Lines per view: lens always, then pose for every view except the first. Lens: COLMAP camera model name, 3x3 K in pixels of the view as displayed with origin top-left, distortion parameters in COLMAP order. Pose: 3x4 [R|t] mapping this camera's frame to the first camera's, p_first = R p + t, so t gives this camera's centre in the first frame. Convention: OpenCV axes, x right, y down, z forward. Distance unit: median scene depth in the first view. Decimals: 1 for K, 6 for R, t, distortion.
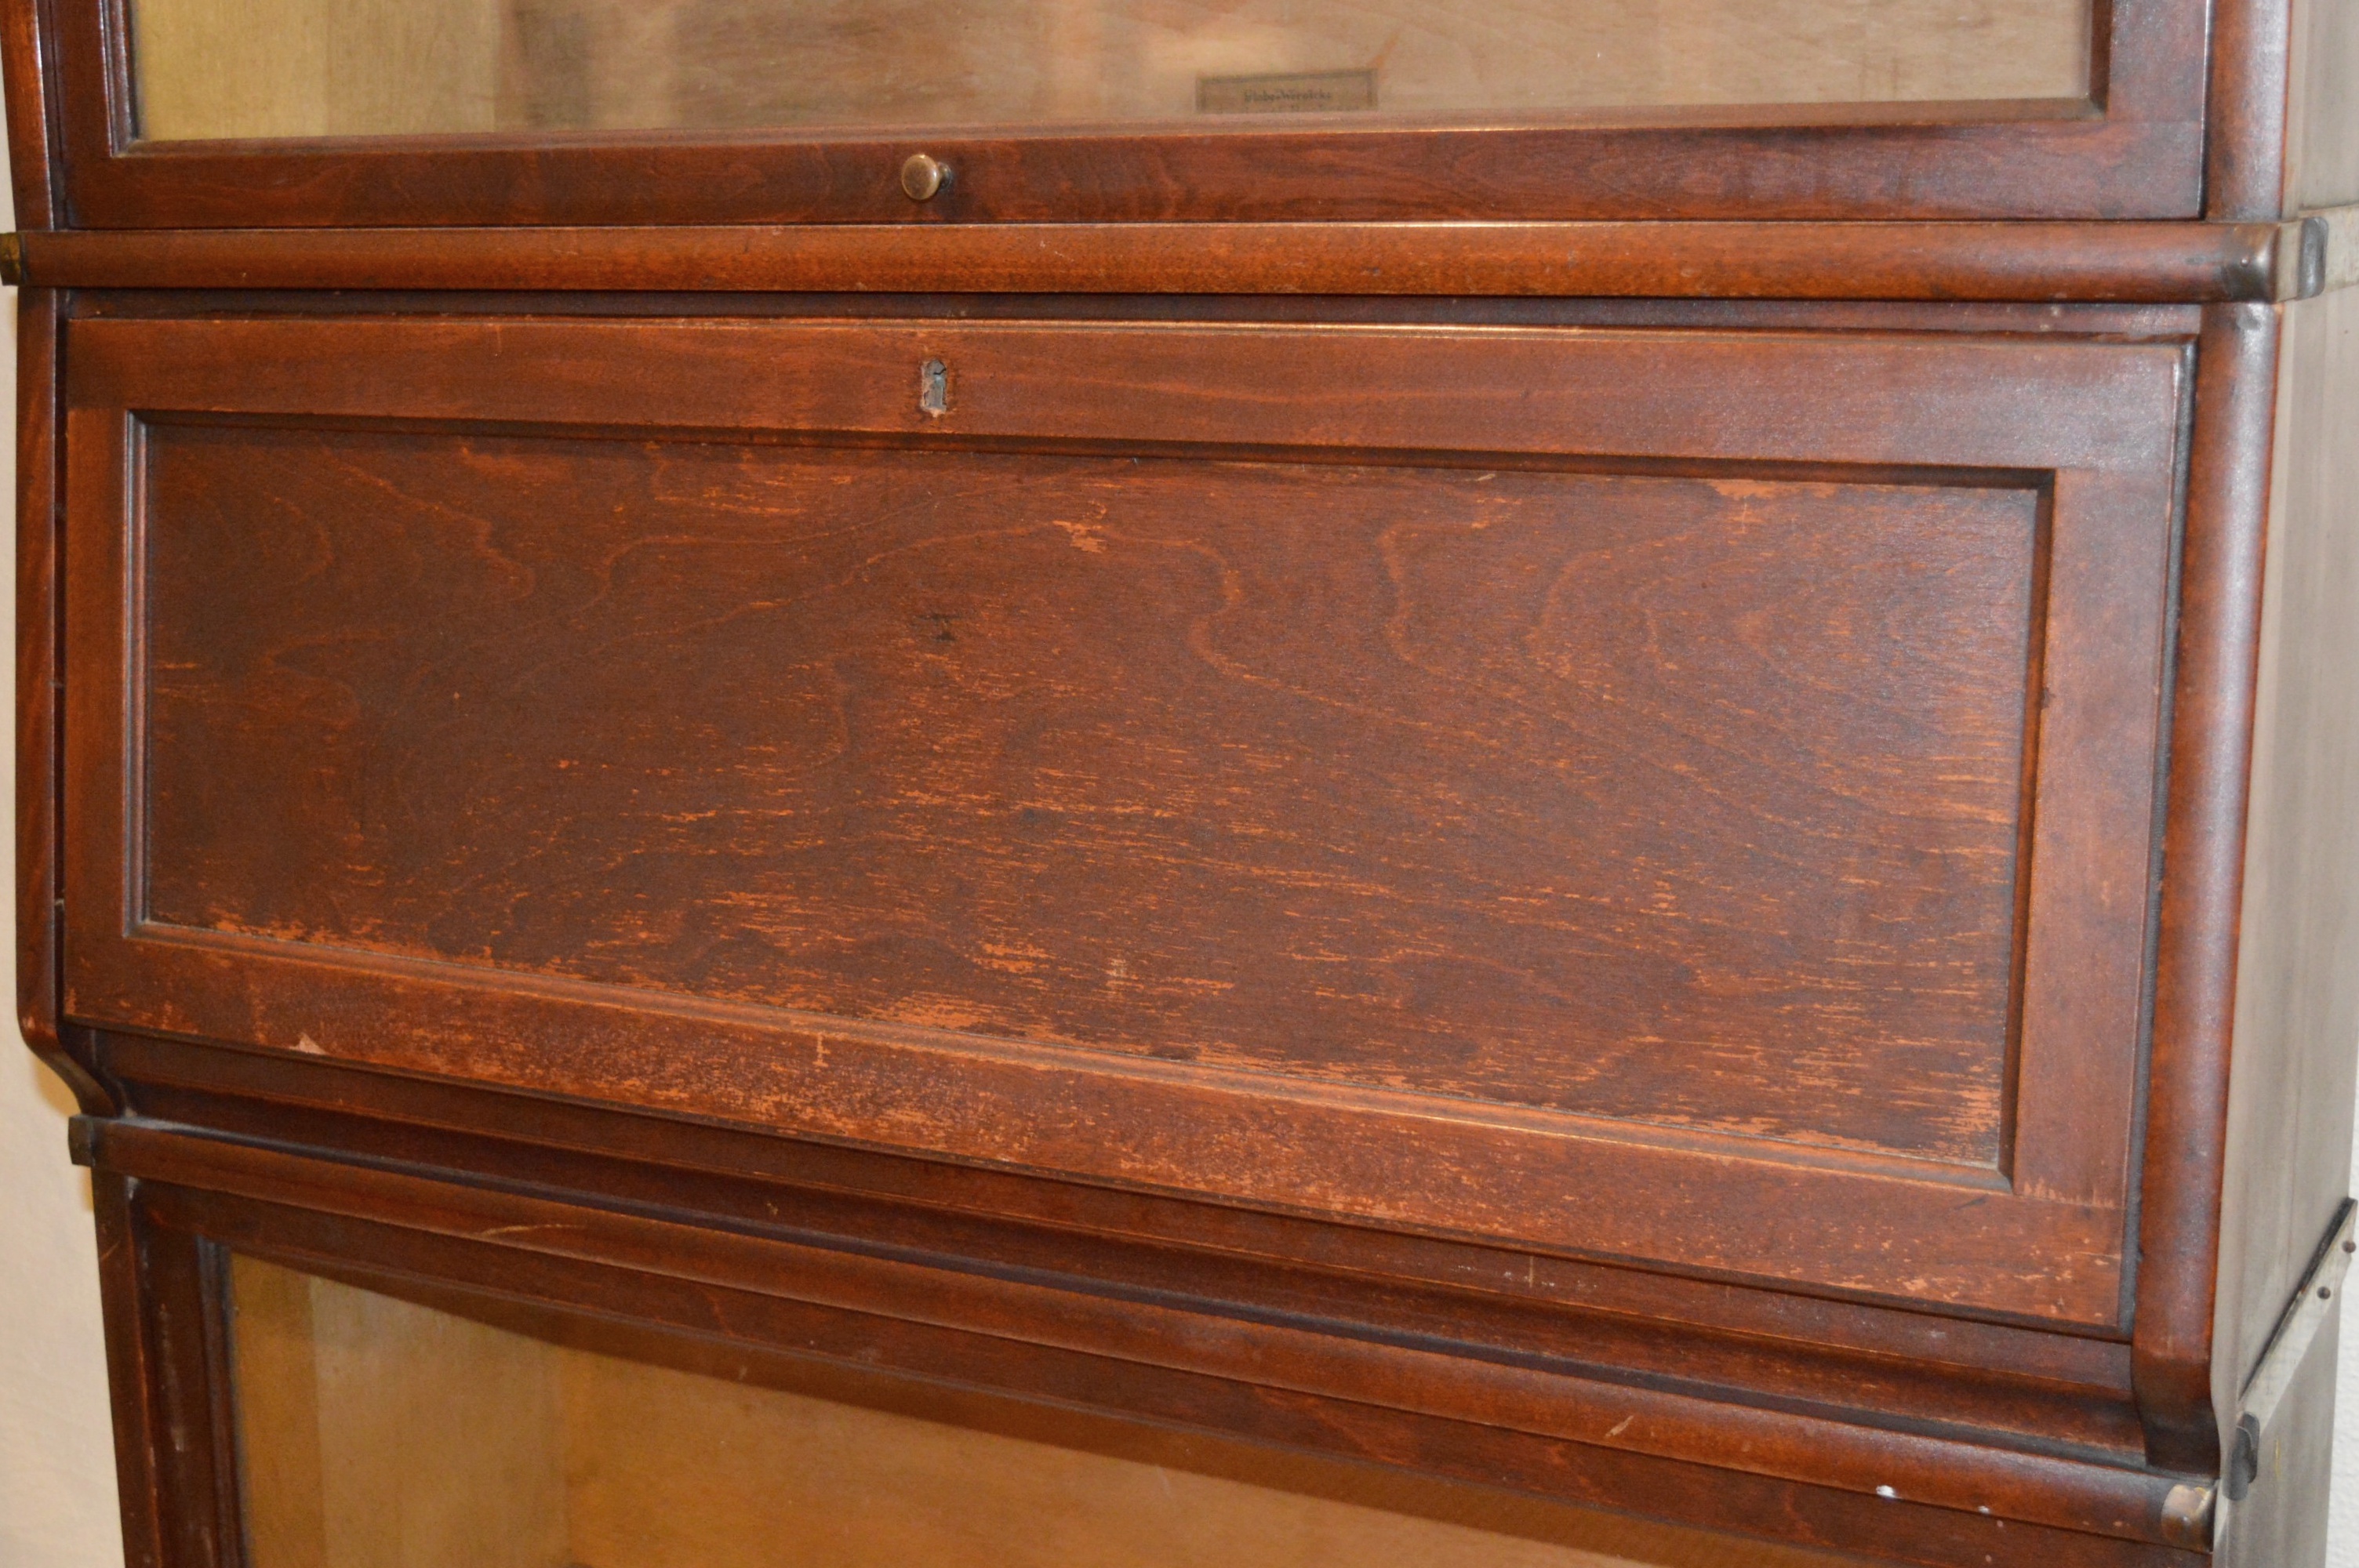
lens RADIAL K [[3179.8, 0, 1179.5], [0, 3179.8, 784.0], [0, 0, 1]] dist [-0.056177, 0.041205]
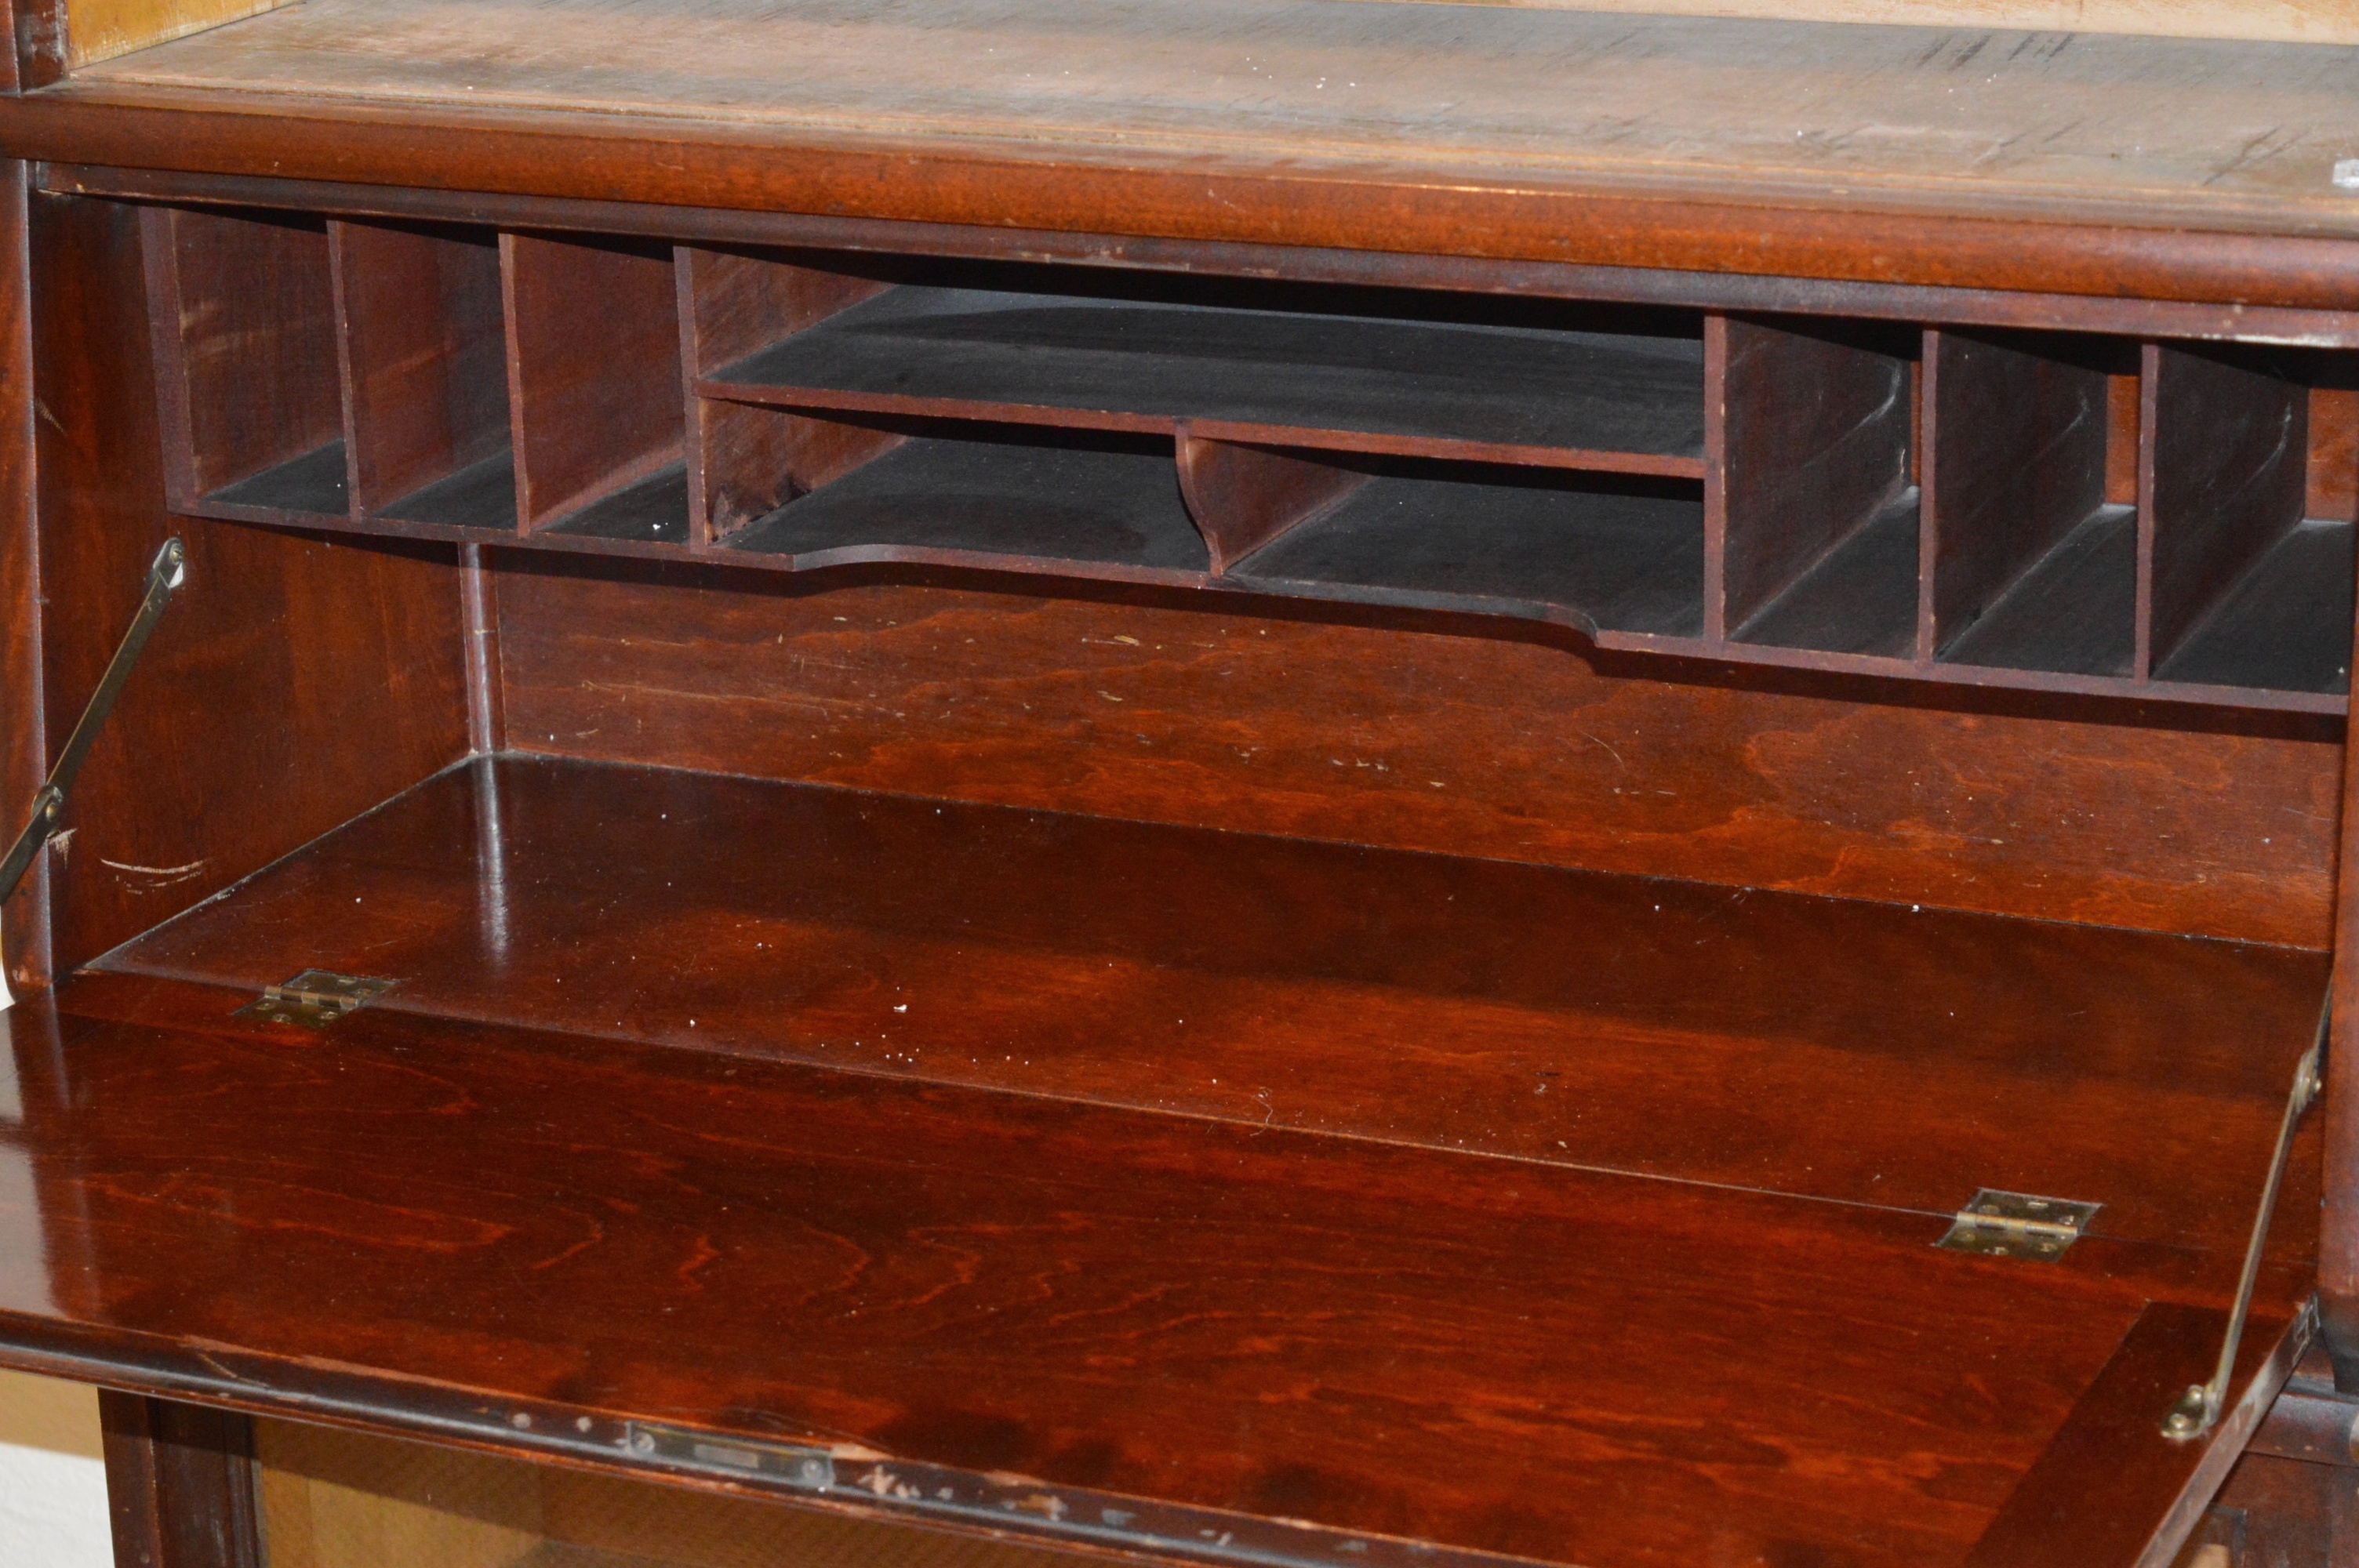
lens RADIAL K [[5557.3, 0, 1179.5], [0, 5557.3, 784.0], [0, 0, 1]] dist [0.067570, 0.674098]
pose [[0.997785, -0.036688, 0.055493, -0.150183], [0.029680, 0.992061, 0.122206, -0.194107], [-0.059536, -0.120288, 0.990952, -0.690455]]
